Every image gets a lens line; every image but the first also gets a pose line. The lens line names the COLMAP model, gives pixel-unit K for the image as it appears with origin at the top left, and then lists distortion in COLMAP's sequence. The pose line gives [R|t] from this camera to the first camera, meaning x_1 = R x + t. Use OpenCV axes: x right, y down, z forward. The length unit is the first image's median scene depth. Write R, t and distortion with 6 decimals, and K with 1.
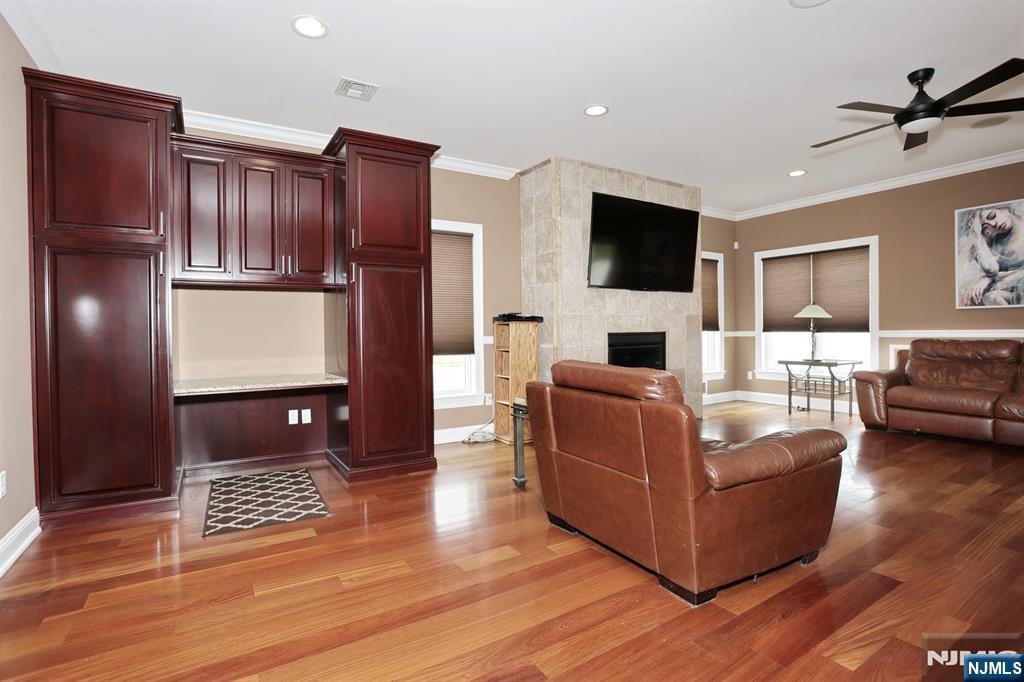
lens RADIAL K [[493.7, 0, 512.0], [0, 493.7, 341.0], [0, 0, 1]] dist [-0.090131, 0.036185]
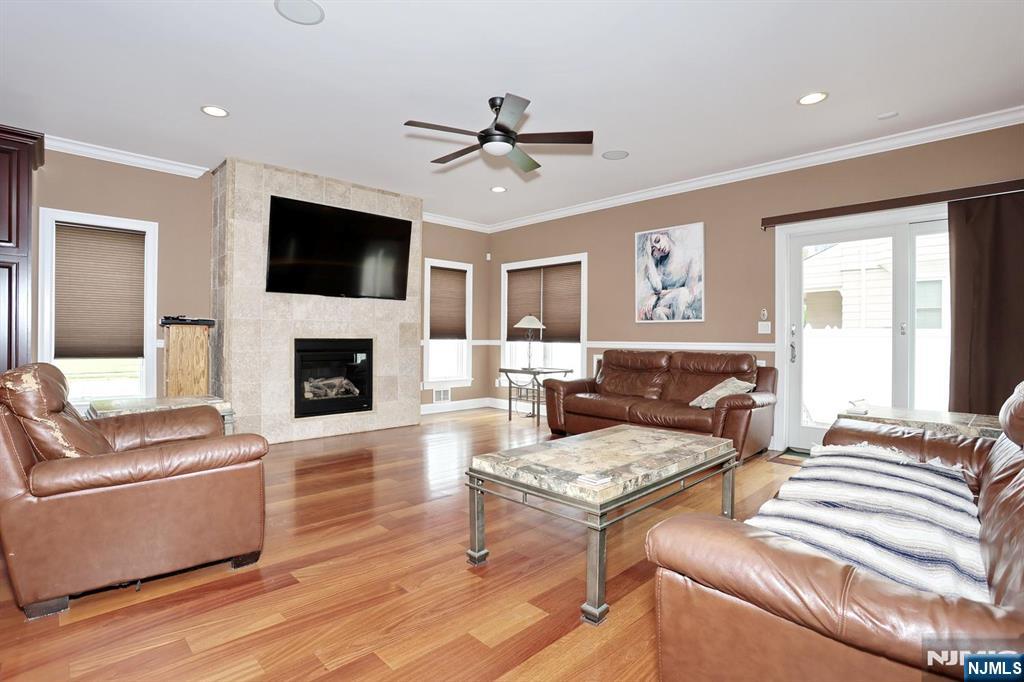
lens RADIAL K [[493.7, 0, 512.0], [0, 493.7, 341.0], [0, 0, 1]] dist [-0.090131, 0.036185]
pose [[0.974298, 0.019295, 0.224434, 0.409861], [-0.016058, 0.999739, -0.016243, -0.002351], [-0.224689, 0.012221, 0.974354, -0.051920]]
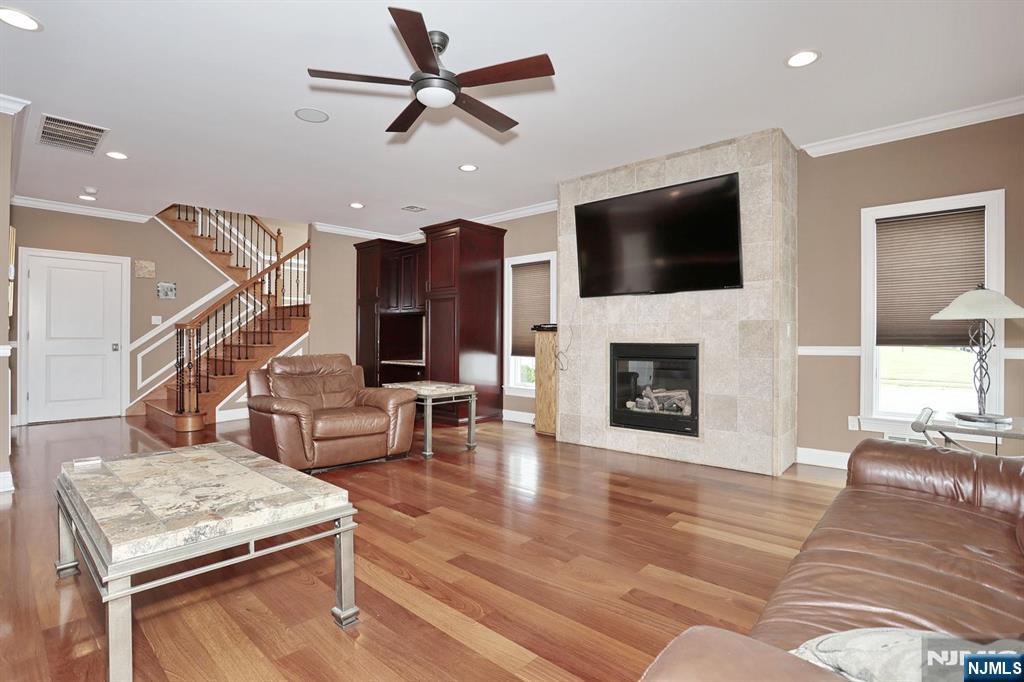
lens RADIAL K [[493.7, 0, 512.0], [0, 493.7, 341.0], [0, 0, 1]] dist [-0.090131, 0.036185]
pose [[0.281013, 0.017497, -0.959544, 1.078921], [-0.028861, 0.999536, 0.009774, -0.024308], [0.959270, 0.024947, 0.281388, 0.562434]]
